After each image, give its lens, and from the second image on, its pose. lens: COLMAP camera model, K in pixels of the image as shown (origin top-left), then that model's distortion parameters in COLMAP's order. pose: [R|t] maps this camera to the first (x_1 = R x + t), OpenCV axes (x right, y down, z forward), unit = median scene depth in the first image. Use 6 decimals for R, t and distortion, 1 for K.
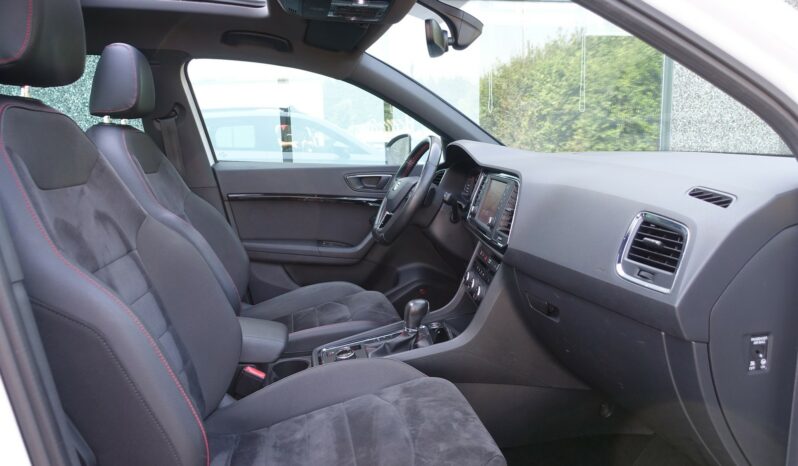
lens RADIAL K [[540.2, 0, 399.0], [0, 540.2, 233.0], [0, 0, 1]] dist [-0.007791, -0.000556]
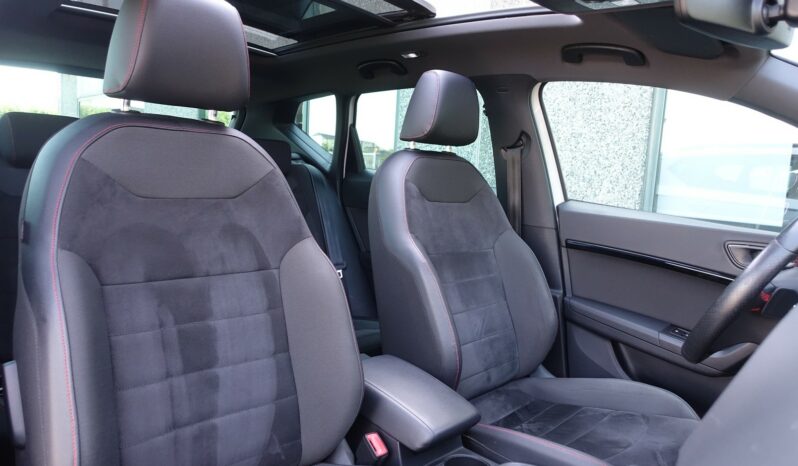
lens RADIAL K [[540.2, 0, 399.0], [0, 540.2, 233.0], [0, 0, 1]] dist [-0.007791, -0.000556]
pose [[0.543589, 0.162687, -0.823434, 0.254012], [-0.212448, 0.975759, 0.052535, -0.075526], [0.812020, 0.146379, 0.564975, 0.331702]]
